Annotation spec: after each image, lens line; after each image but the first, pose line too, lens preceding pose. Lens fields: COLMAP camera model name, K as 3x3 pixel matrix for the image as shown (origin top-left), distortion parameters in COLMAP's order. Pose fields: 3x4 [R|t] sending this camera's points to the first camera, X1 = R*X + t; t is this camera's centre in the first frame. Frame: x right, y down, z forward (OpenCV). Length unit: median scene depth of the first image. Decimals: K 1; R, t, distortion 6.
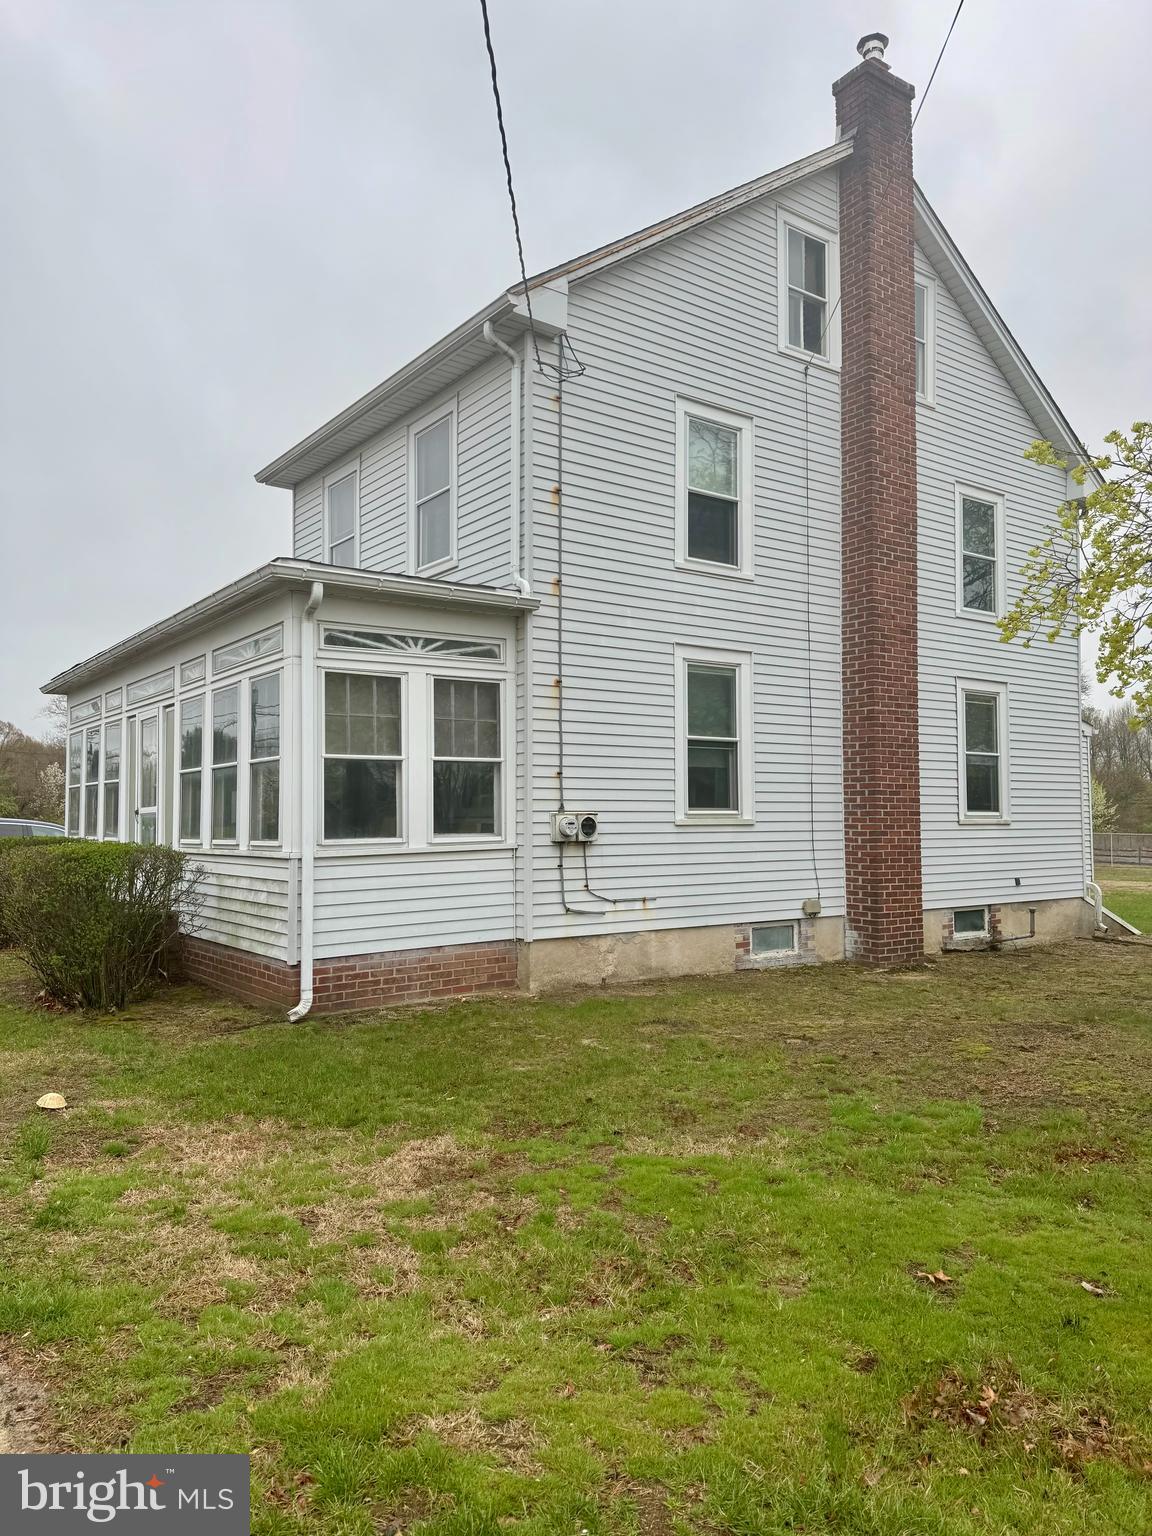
lens RADIAL K [[1092.4, 0, 576.0], [0, 1092.4, 768.0], [0, 0, 1]] dist [0.158465, -0.297314]
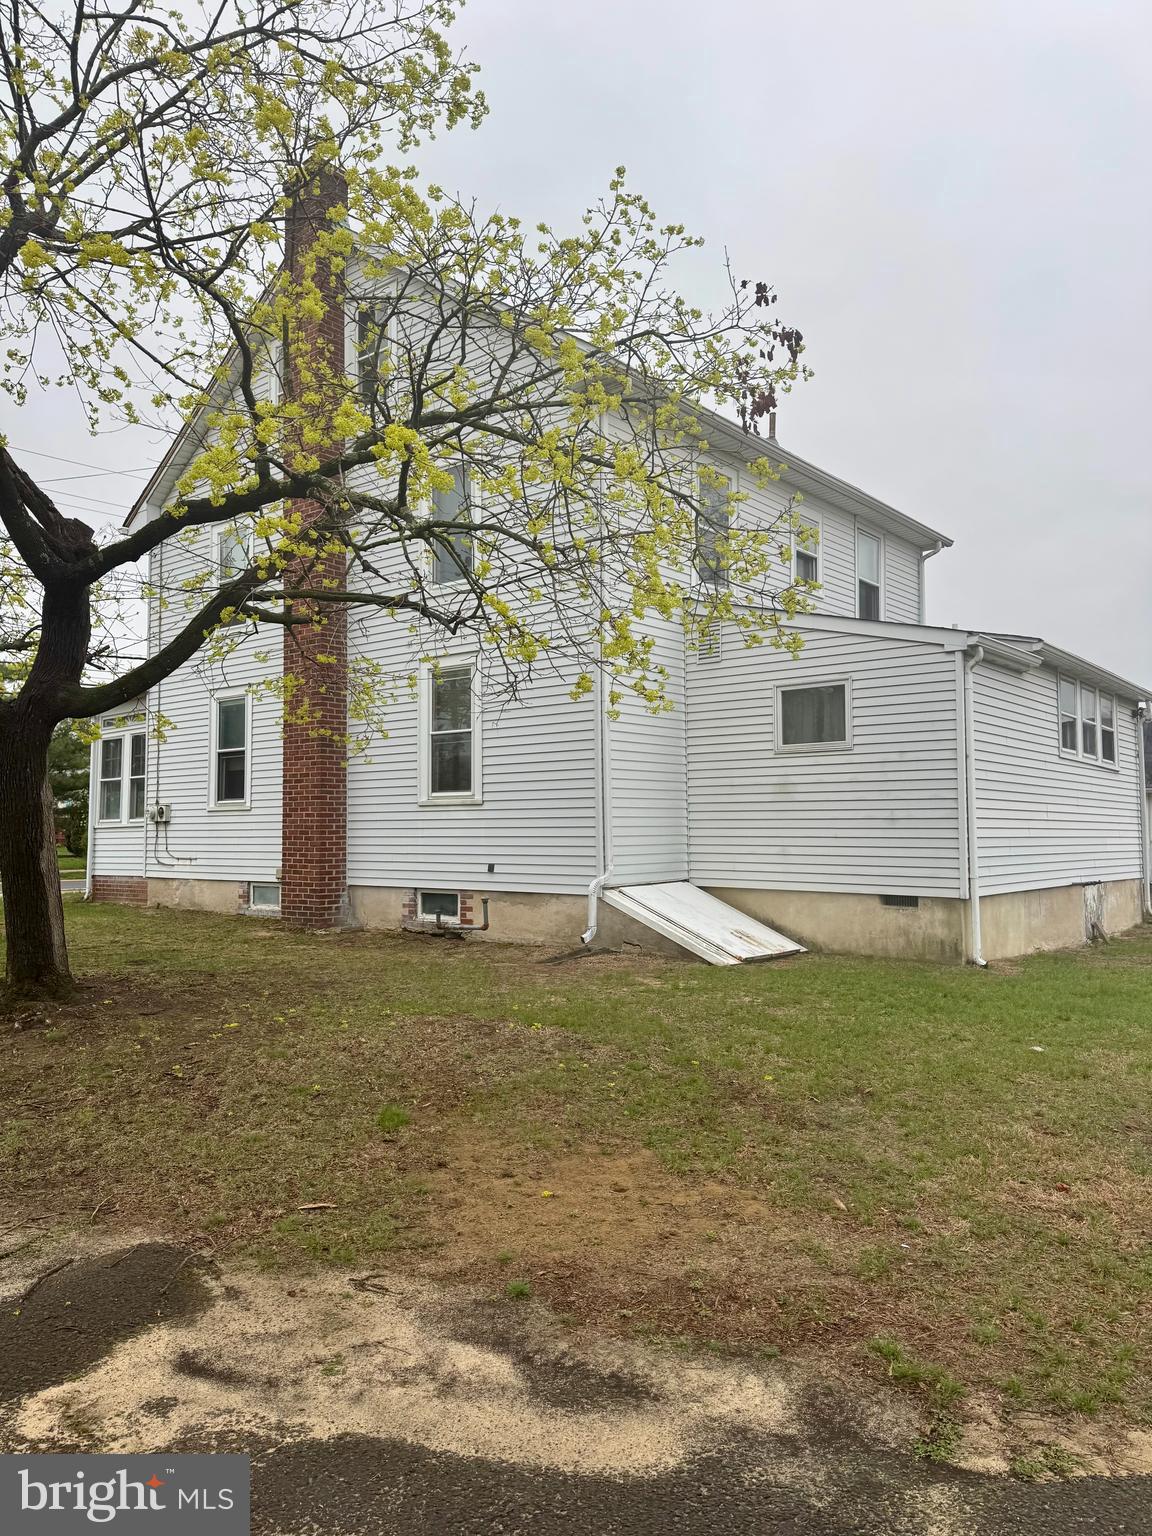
lens RADIAL K [[1092.4, 0, 576.0], [0, 1092.4, 768.0], [0, 0, 1]] dist [0.158465, -0.297314]
pose [[0.227301, -0.050815, -0.972498, 1.601810], [0.050898, 0.997893, -0.040246, 0.076073], [0.972494, -0.040350, 0.229408, 1.087579]]
